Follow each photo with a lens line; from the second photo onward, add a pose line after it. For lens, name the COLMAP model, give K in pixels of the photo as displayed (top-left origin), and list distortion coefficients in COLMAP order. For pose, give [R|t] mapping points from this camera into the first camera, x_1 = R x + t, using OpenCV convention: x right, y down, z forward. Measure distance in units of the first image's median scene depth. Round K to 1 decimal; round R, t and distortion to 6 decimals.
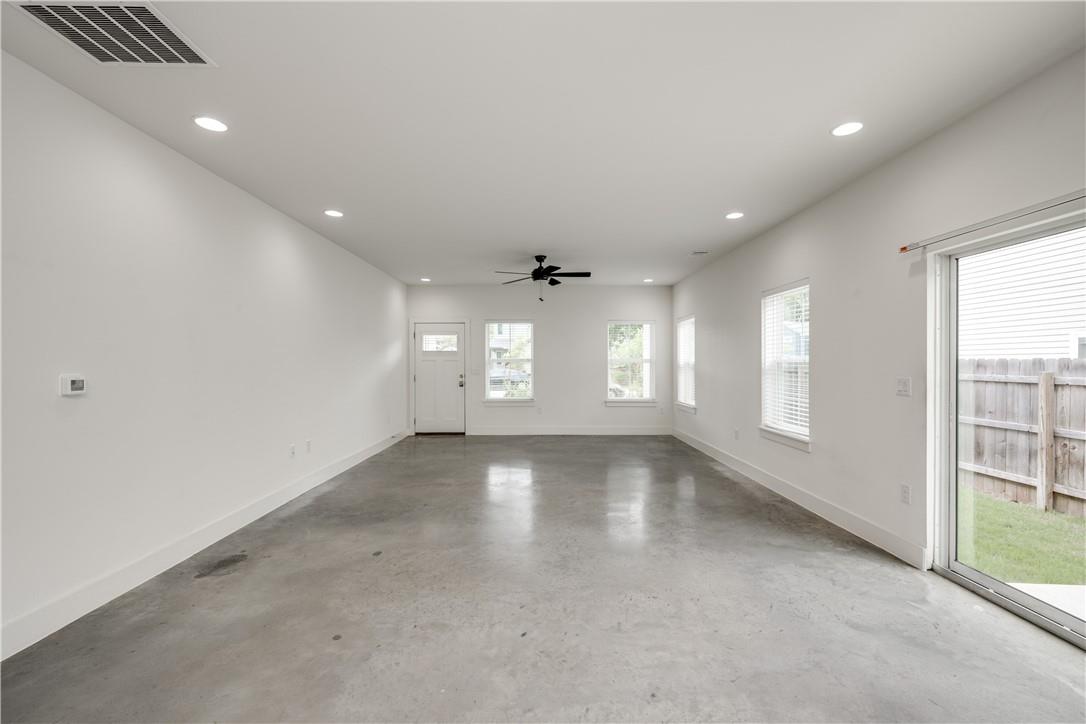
lens RADIAL K [[452.9, 0, 546.8], [0, 452.9, 365.1], [0, 0, 1]] dist [0.001719, -0.001914]
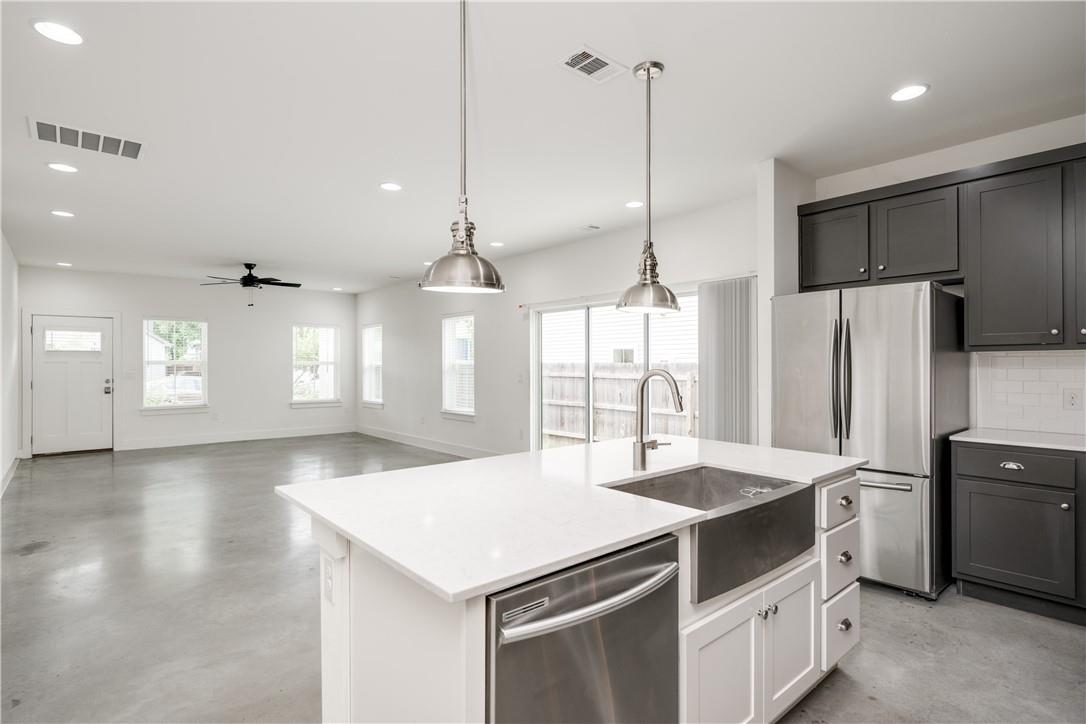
lens RADIAL K [[539.4, 0, 549.0], [0, 539.4, 360.9], [0, 0, 1]] dist [0.001724, 0.000642]
pose [[0.760728, 0.005264, 0.649049, -0.300557], [0.003234, 0.999924, -0.011901, 0.002310], [-0.649062, 0.011152, 0.760653, -0.405840]]
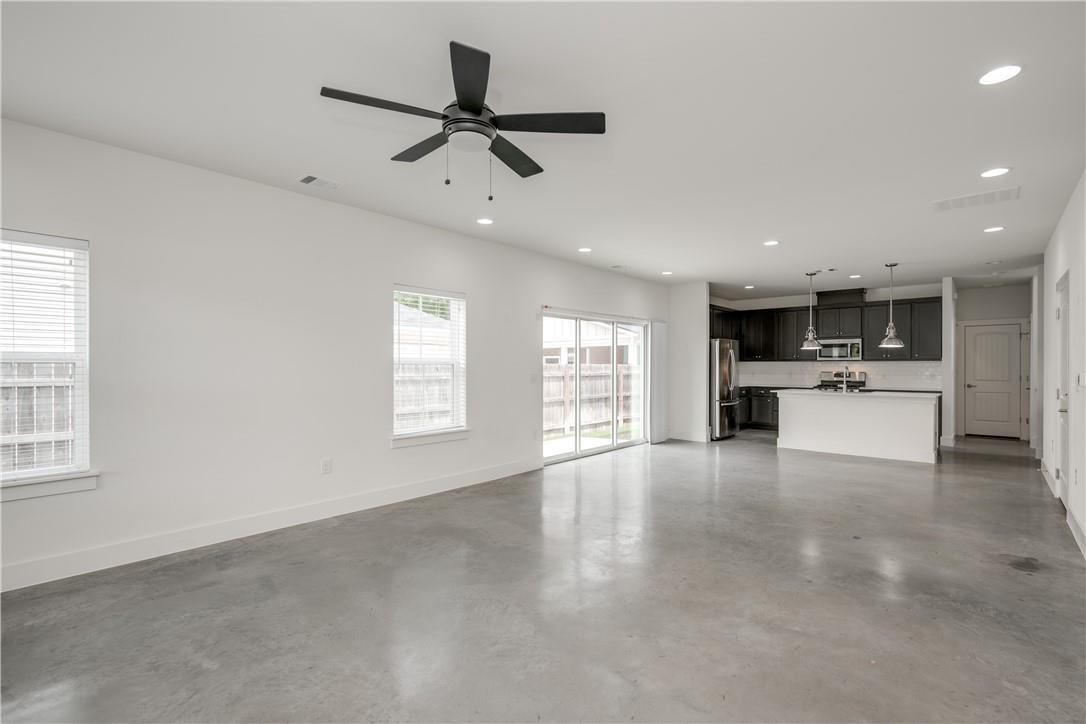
lens RADIAL K [[478.5, 0, 564.5], [0, 478.5, 361.1], [0, 0, 1]] dist [-0.000984, 0.000247]
pose [[-0.733518, 0.006256, 0.679641, -0.334931], [0.002346, 0.999975, -0.006672, -0.003944], [-0.679666, -0.003300, -0.733514, 1.218097]]
